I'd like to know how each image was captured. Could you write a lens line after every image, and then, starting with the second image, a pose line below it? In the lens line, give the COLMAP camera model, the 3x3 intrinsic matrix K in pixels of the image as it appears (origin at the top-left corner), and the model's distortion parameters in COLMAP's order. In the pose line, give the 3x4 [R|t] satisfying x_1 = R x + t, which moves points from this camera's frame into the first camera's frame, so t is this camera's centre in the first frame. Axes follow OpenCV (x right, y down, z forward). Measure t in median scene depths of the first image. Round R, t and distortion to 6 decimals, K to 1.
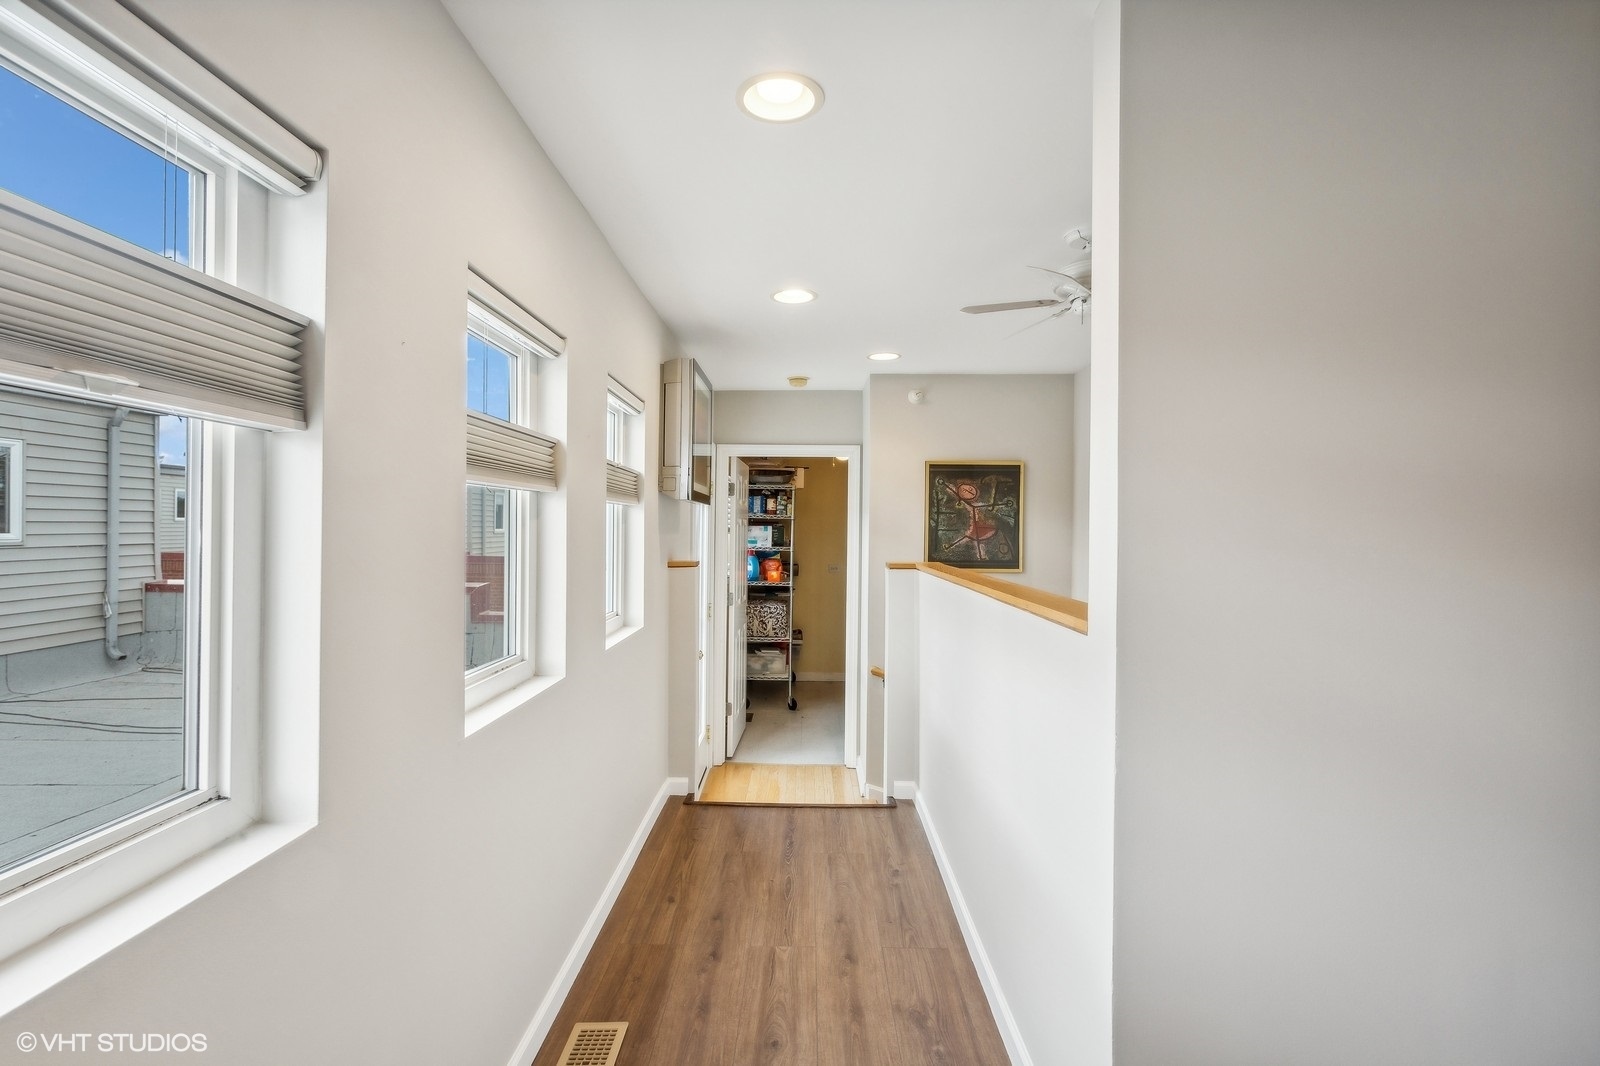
lens RADIAL K [[763.8, 0, 795.1], [0, 763.8, 531.6], [0, 0, 1]] dist [-0.000728, 0.001932]
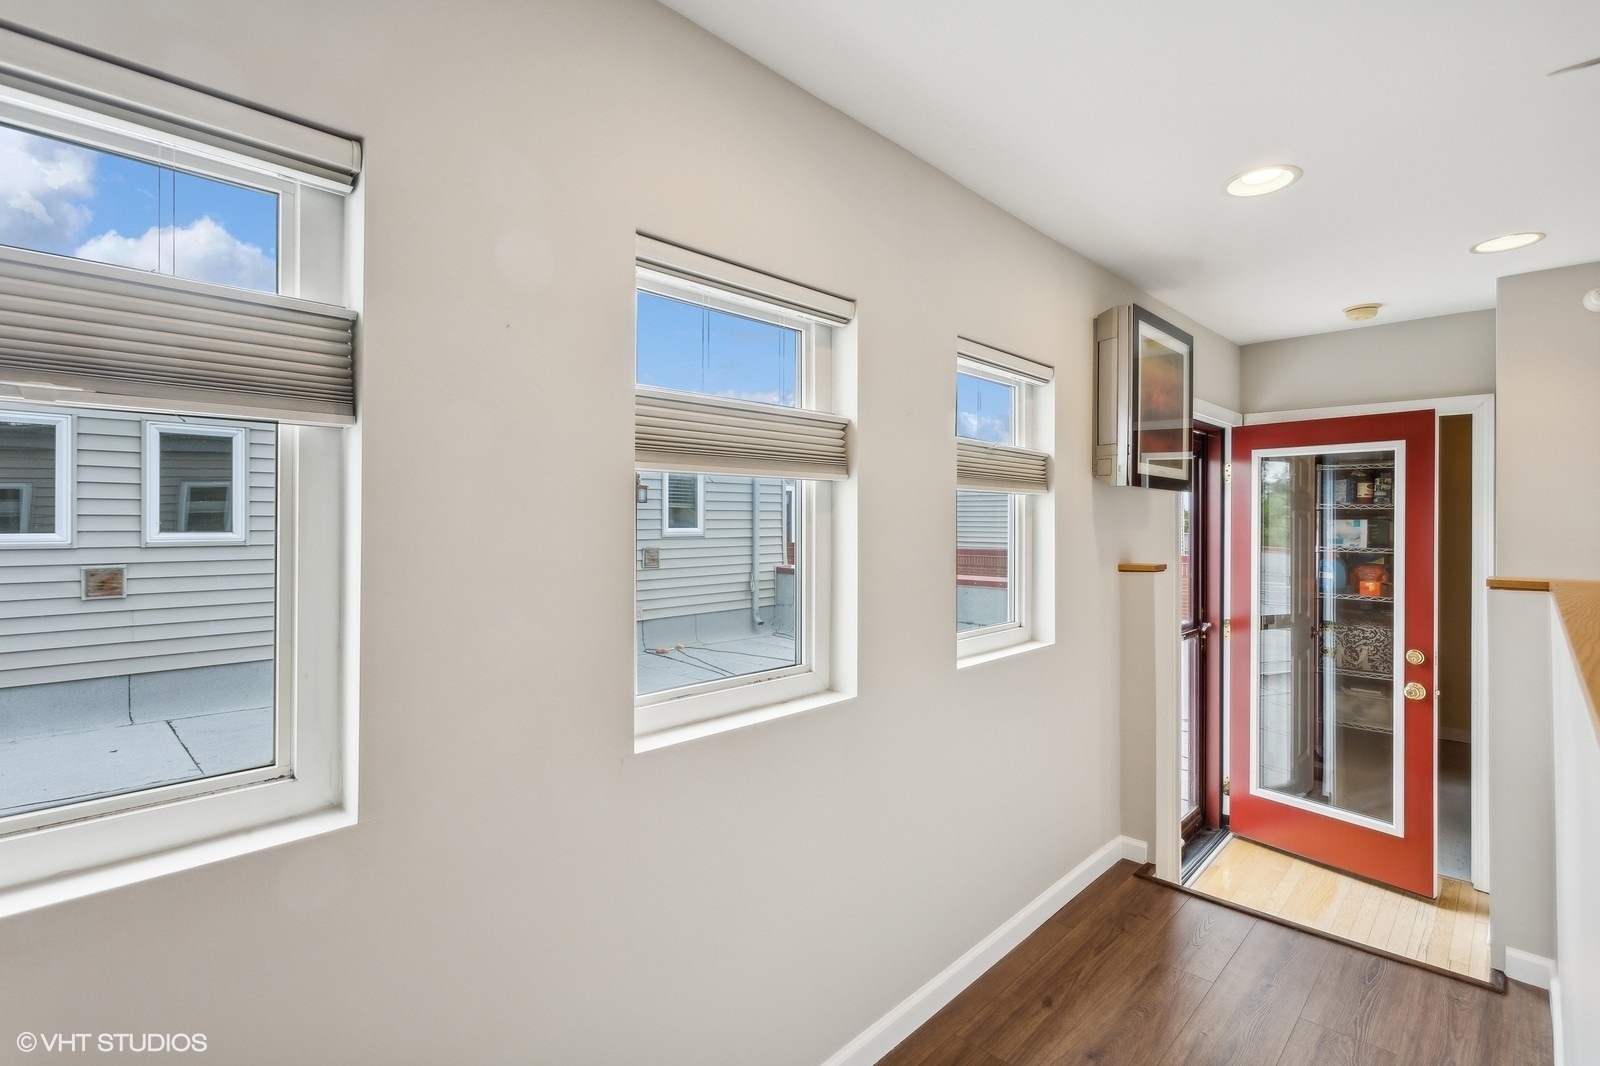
lens RADIAL K [[763.8, 0, 796.8], [0, 763.8, 519.6], [0, 0, 1]] dist [-0.000728, 0.001932]
pose [[0.735701, -0.006429, -0.677276, 0.095921], [-0.000222, 0.999953, -0.009732, 0.000359], [0.677306, 0.007310, 0.735665, 0.137431]]
